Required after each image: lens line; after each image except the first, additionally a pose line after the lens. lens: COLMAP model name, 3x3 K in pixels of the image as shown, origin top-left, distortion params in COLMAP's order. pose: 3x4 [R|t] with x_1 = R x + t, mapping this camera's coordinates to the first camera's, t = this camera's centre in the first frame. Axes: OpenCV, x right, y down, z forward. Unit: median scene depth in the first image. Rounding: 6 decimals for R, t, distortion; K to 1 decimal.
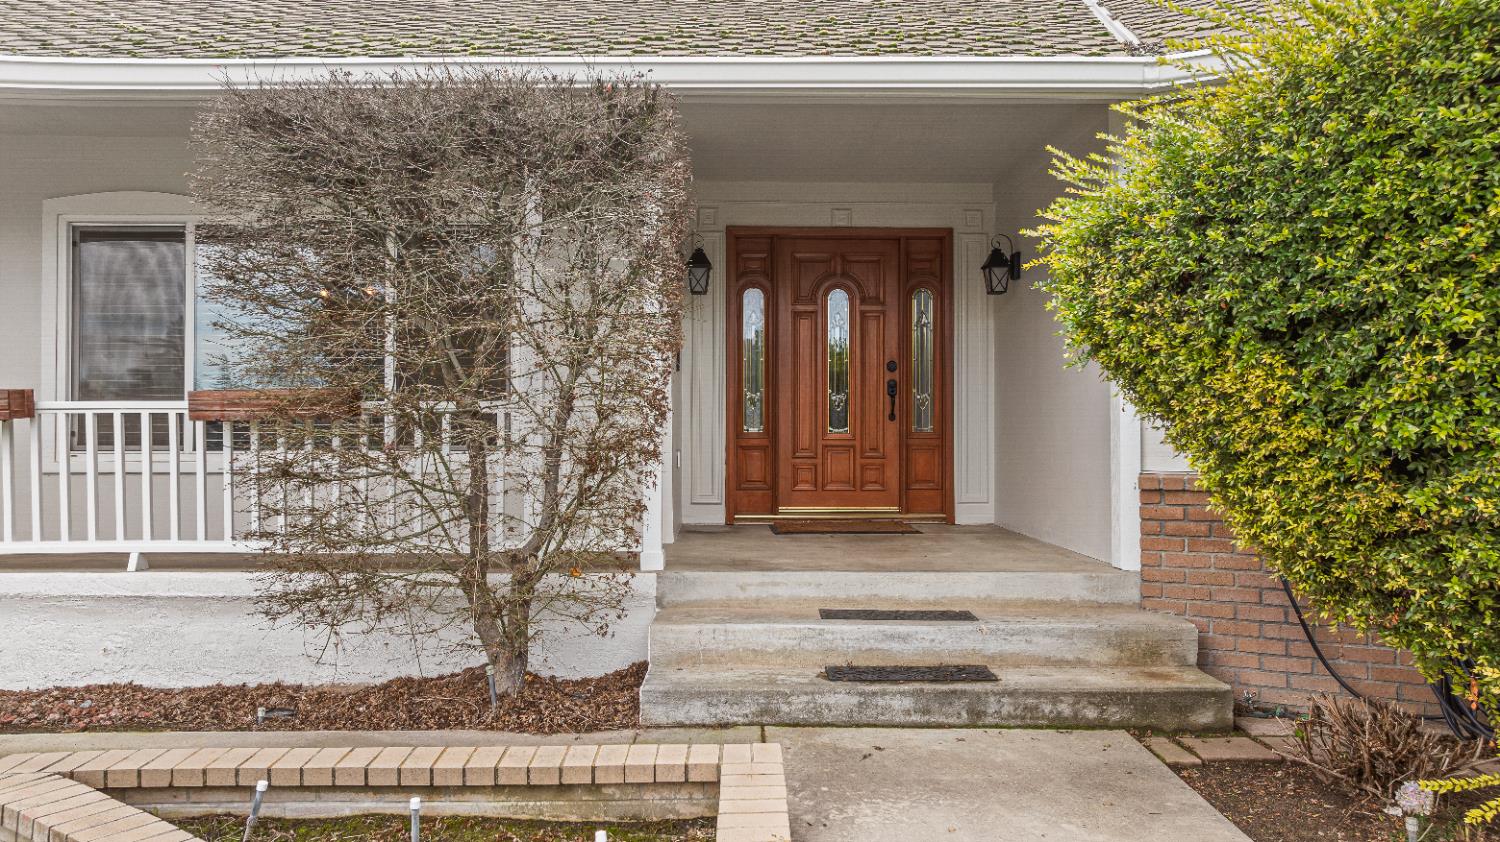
lens RADIAL K [[1056.0, 0, 750.0], [0, 1056.0, 421.0], [0, 0, 1]] dist [-0.010451, 0.001867]
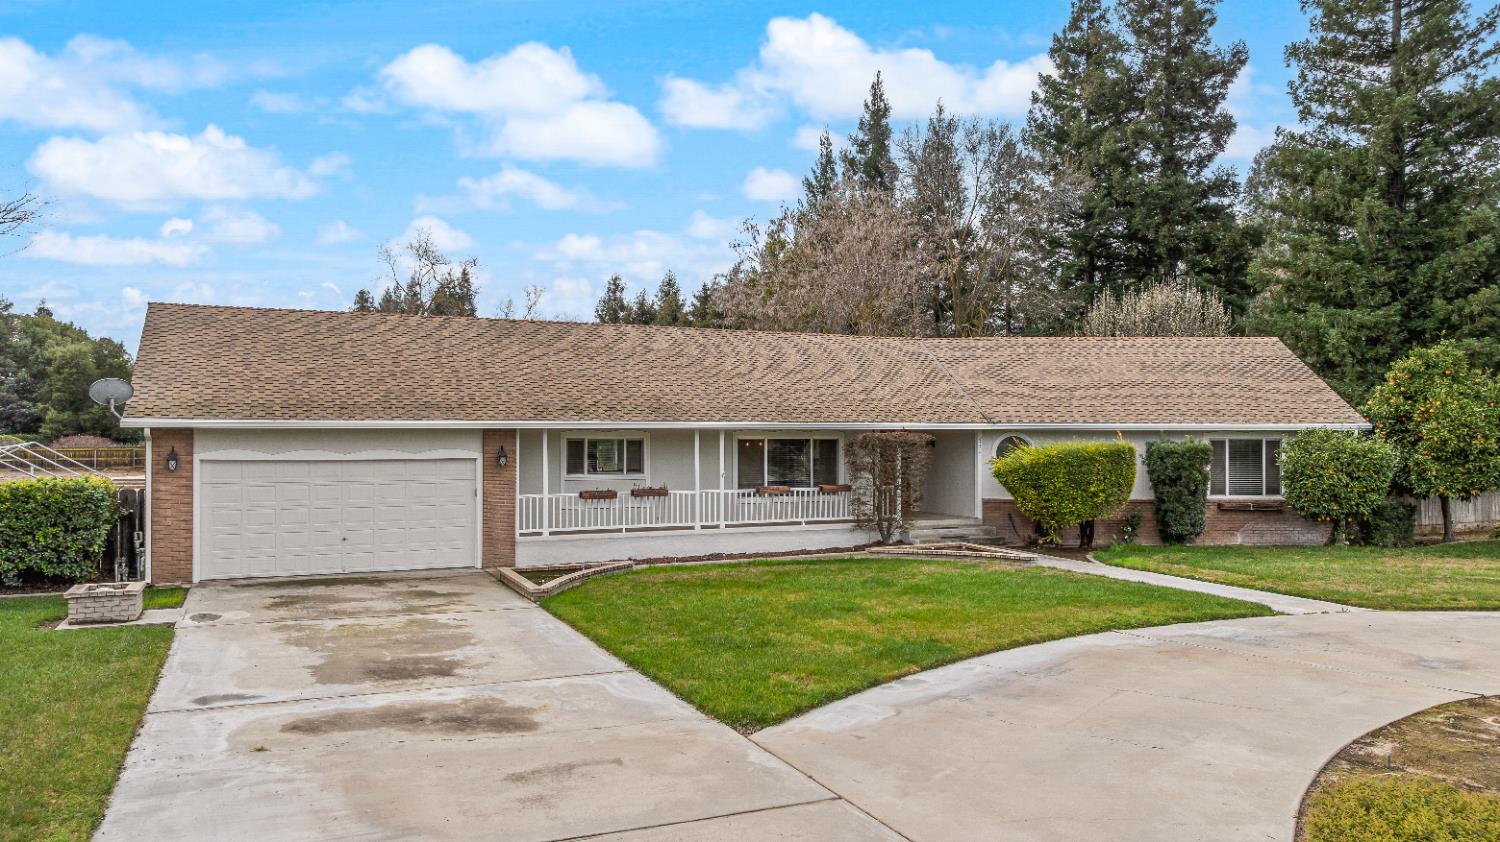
lens RADIAL K [[1056.0, 0, 750.0], [0, 1056.0, 421.0], [0, 0, 1]] dist [-0.010451, 0.001867]
pose [[0.905145, 0.006955, 0.425045, -2.777241], [-0.008143, 0.999966, 0.000978, -0.316101], [-0.425024, -0.004347, 0.905172, -3.079245]]
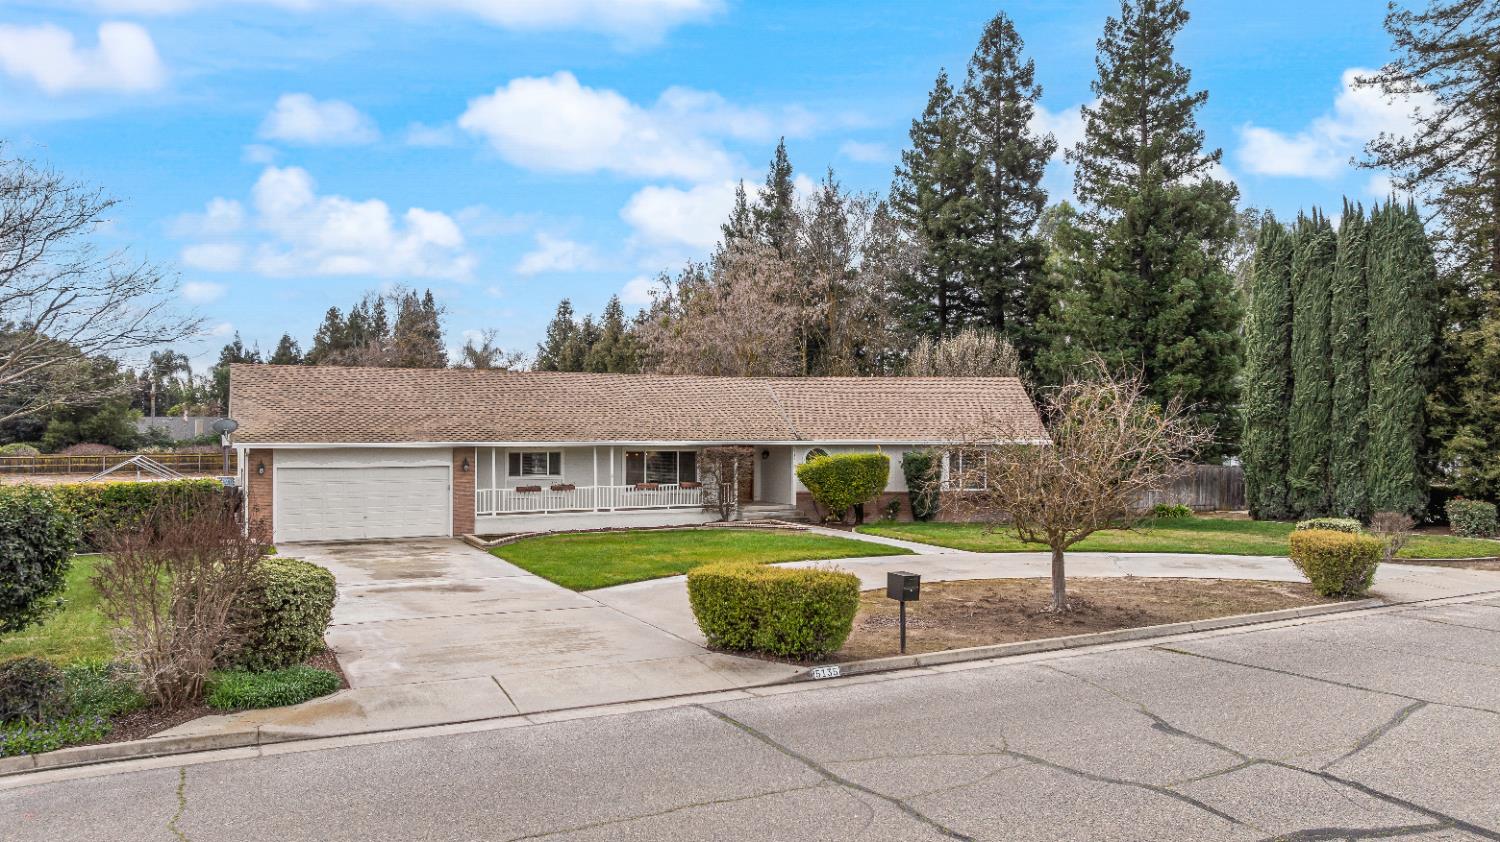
lens RADIAL K [[1046.7, 0, 754.4], [0, 1046.7, 446.0], [0, 0, 1]] dist [-0.006356, -0.002101]
pose [[0.887293, -0.004563, 0.461184, -3.269000], [-0.006497, 0.999728, 0.022391, -0.430476], [-0.461161, -0.022864, 0.887022, -5.356140]]
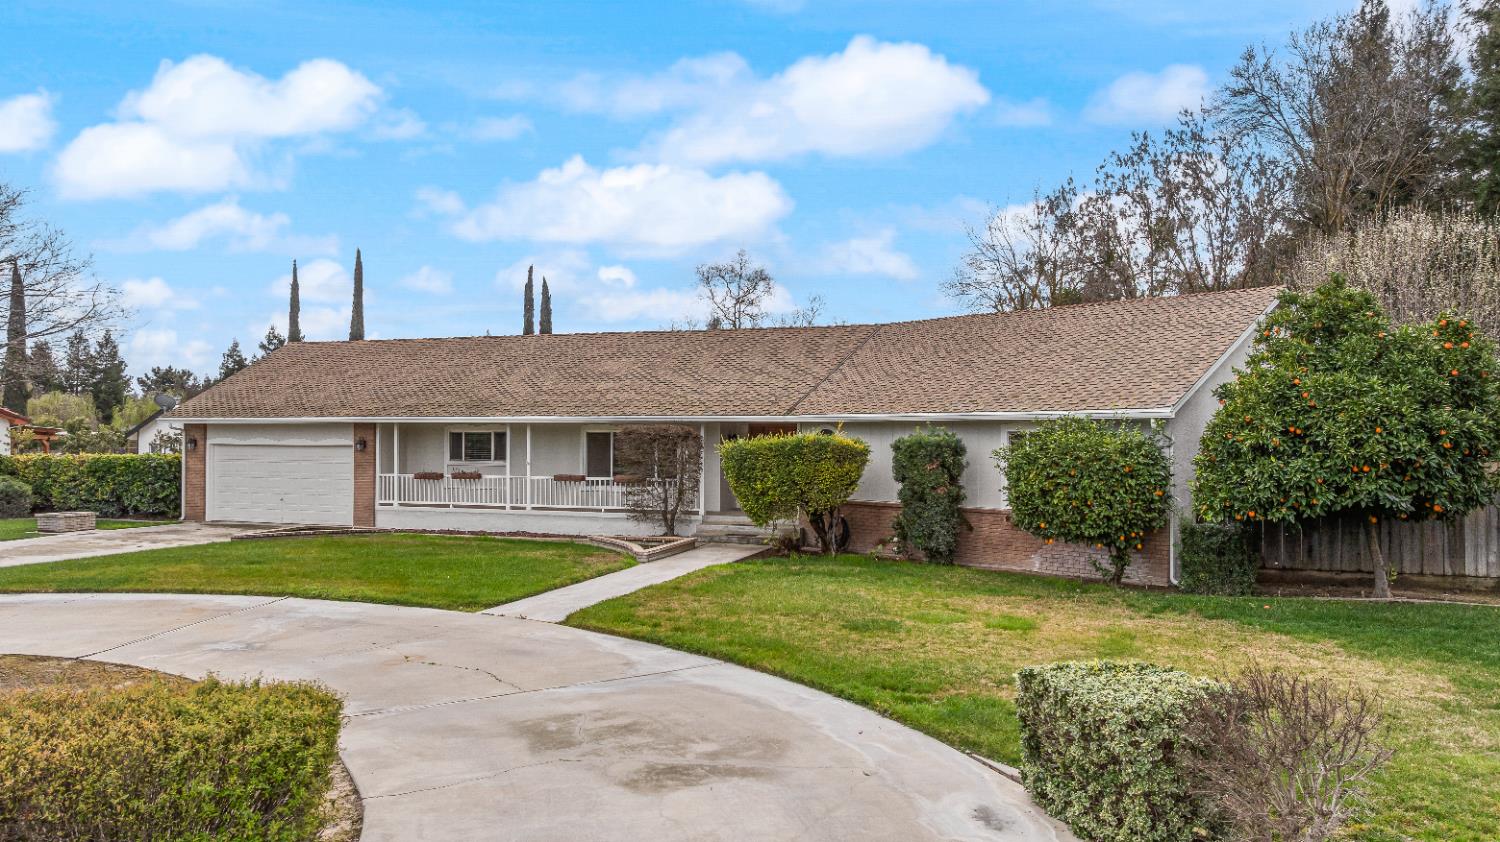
lens RADIAL K [[1072.7, 0, 781.3], [0, 1072.7, 426.7], [0, 0, 1]] dist [-0.005190, 0.001568]
pose [[0.949738, 0.000865, -0.313045, 1.767403], [0.001354, 0.999975, 0.006871, -0.290231], [0.313044, -0.006949, 0.949713, -3.486059]]
